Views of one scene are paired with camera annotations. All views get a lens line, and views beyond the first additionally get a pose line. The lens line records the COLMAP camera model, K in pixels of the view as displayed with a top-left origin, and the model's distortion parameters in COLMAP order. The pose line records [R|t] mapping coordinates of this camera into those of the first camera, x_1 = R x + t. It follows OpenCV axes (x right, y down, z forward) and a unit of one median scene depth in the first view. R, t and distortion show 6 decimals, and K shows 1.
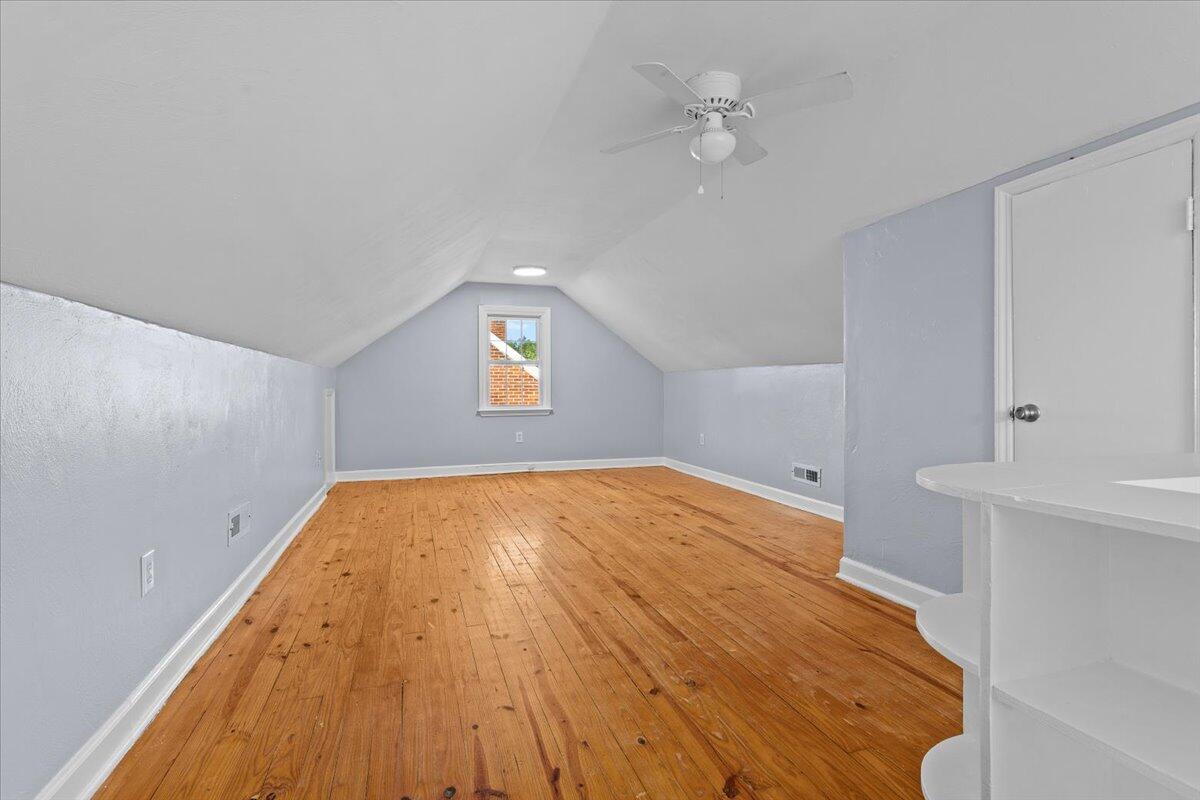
lens RADIAL K [[574.4, 0, 594.6], [0, 574.4, 388.5], [0, 0, 1]] dist [0.000344, 0.000419]
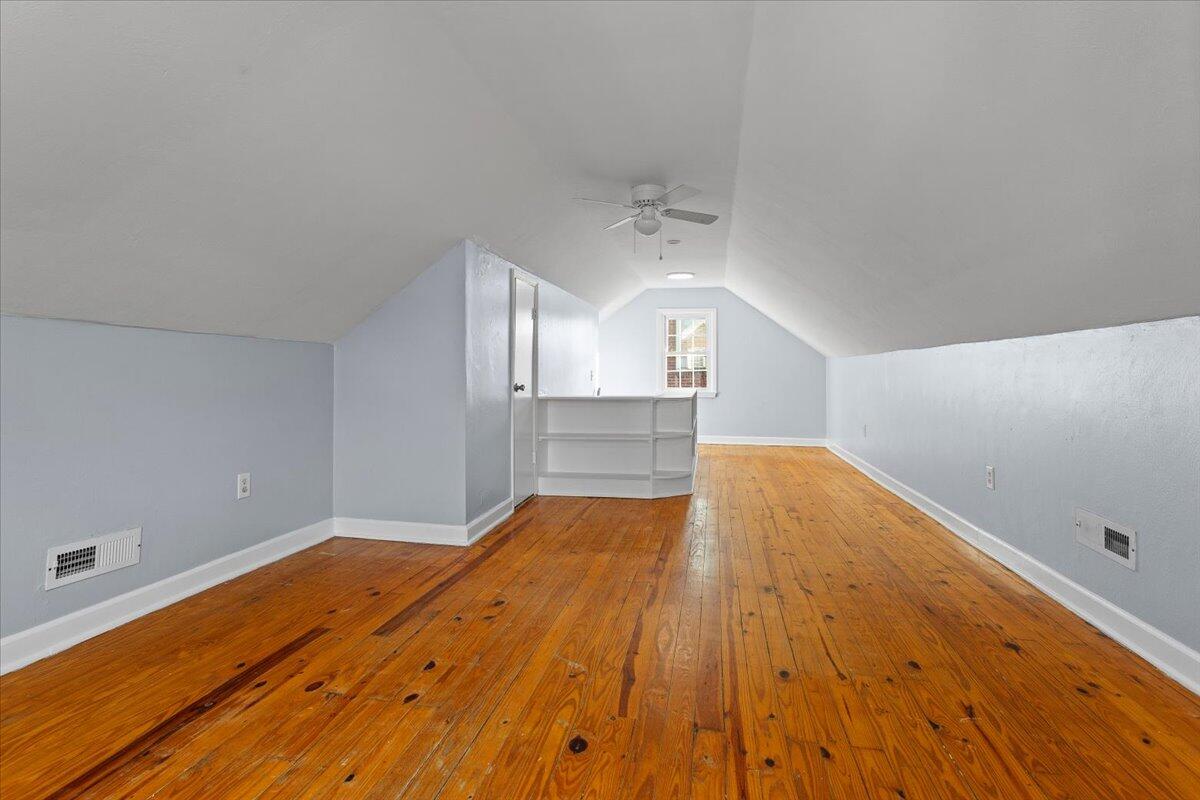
lens RADIAL K [[574.4, 0, 594.6], [0, 574.4, 388.5], [0, 0, 1]] dist [0.000344, 0.000419]
pose [[-0.868587, -0.011695, 0.495399, -0.307184], [-0.002448, 0.999811, 0.019312, 0.002272], [-0.495531, 0.015561, -0.868451, 1.686834]]
